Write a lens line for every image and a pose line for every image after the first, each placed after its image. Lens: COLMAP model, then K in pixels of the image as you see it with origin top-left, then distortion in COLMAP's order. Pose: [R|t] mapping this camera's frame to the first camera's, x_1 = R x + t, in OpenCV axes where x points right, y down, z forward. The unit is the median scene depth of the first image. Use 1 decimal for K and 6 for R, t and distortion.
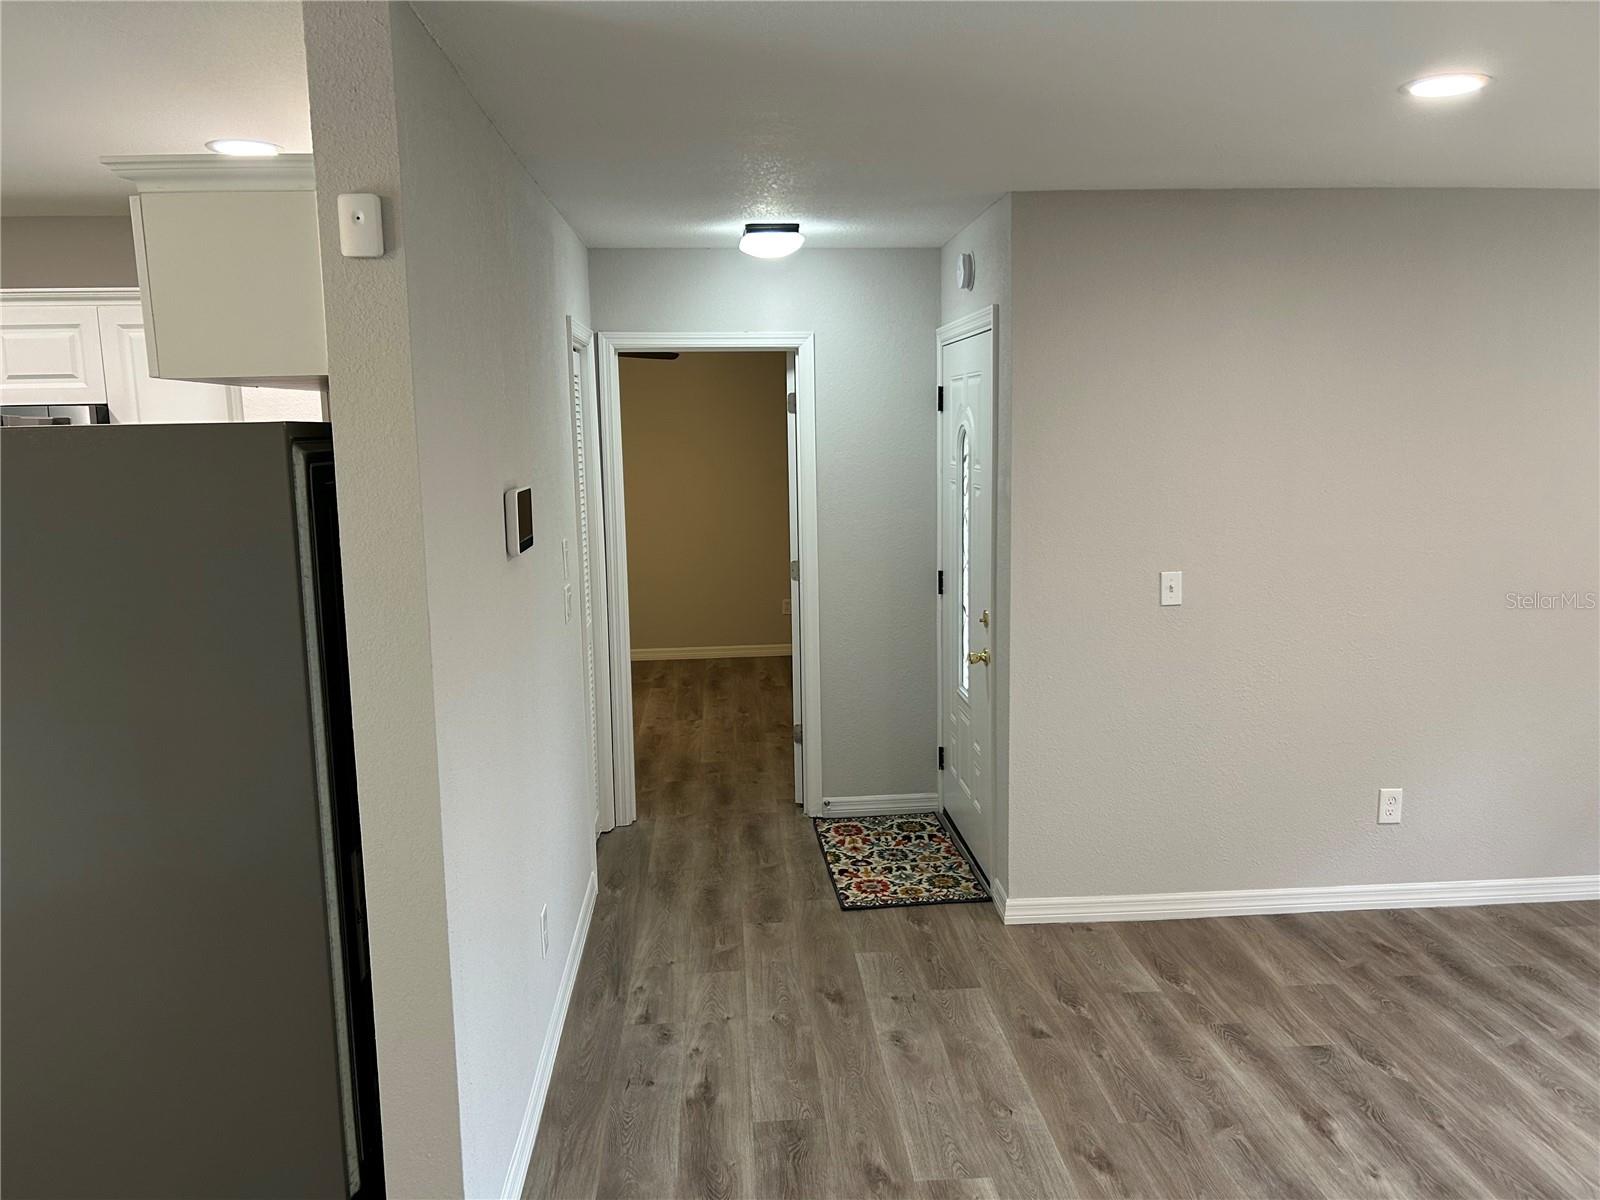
lens RADIAL K [[1210.3, 0, 803.0], [0, 1210.3, 597.3], [0, 0, 1]] dist [0.043550, -0.052184]
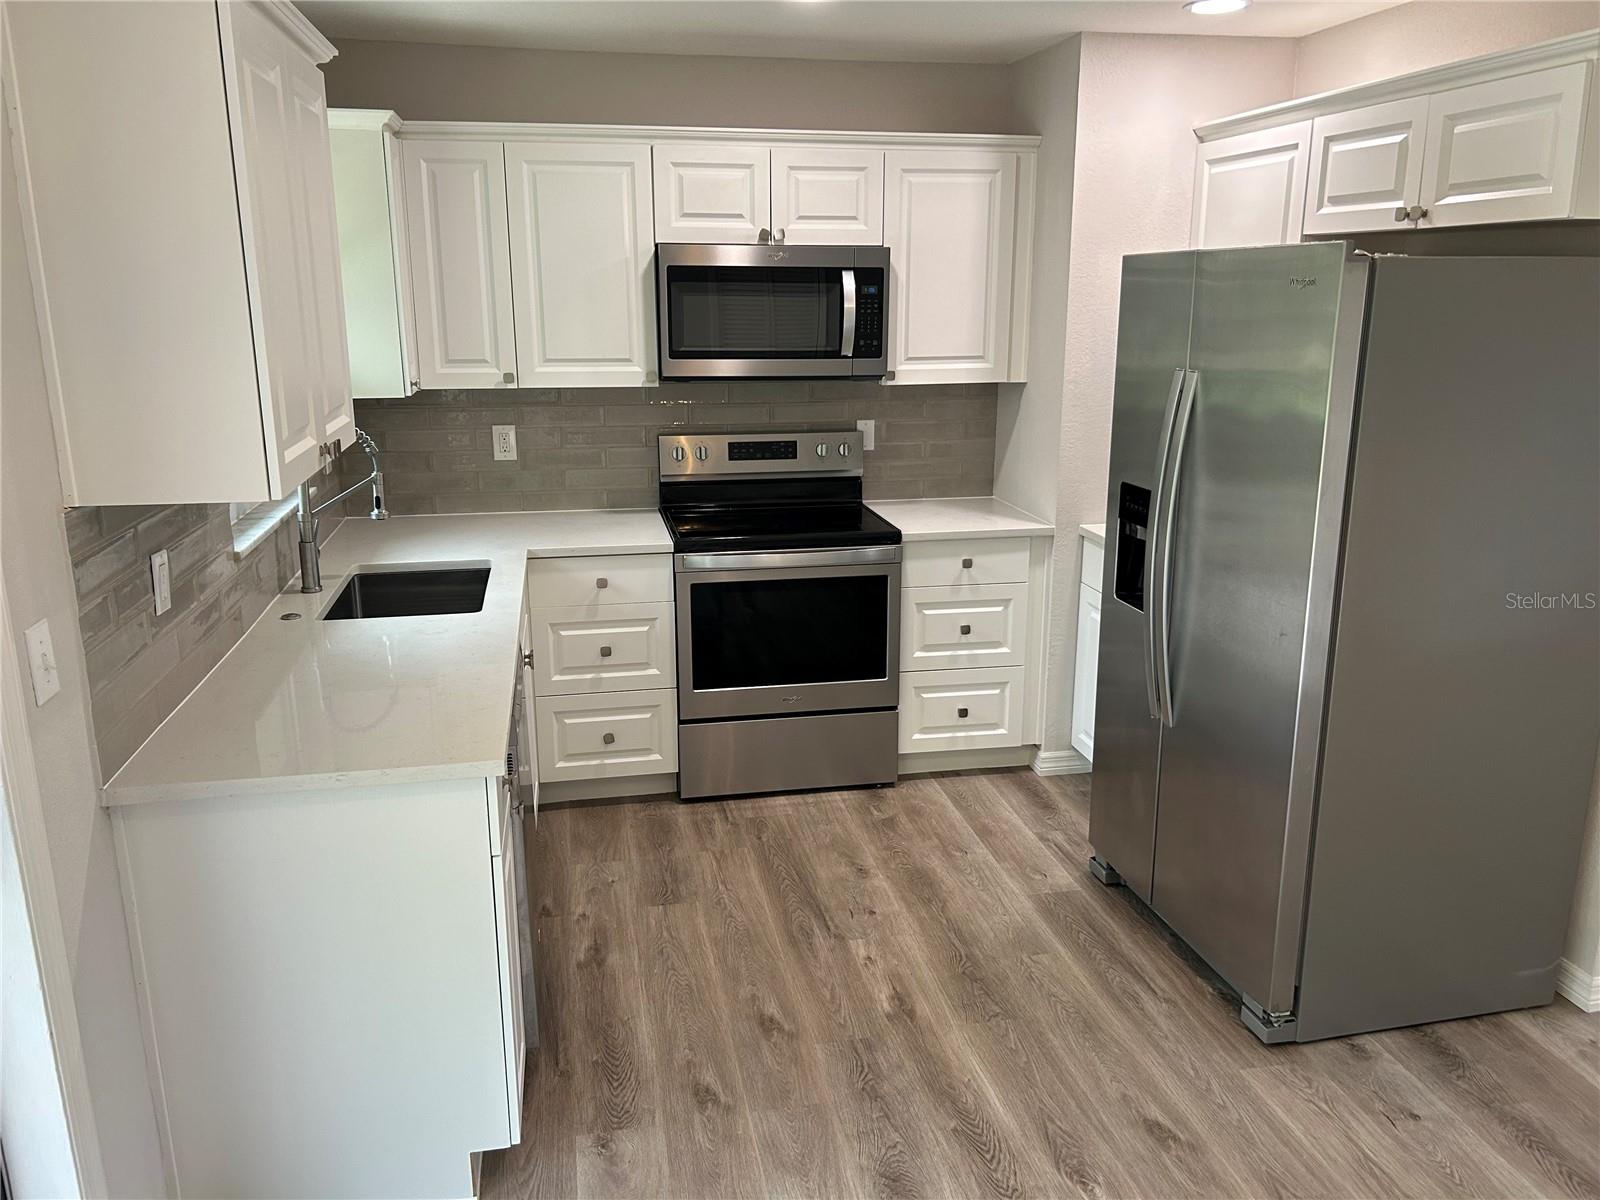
lens RADIAL K [[1210.3, 0, 793.3], [0, 1210.3, 585.4], [0, 0, 1]] dist [0.043550, -0.052184]
pose [[0.992994, -0.011559, 0.117600, -0.789620], [-0.000348, 0.994914, 0.100728, 0.032057], [-0.118166, -0.100064, 0.987939, -0.073720]]
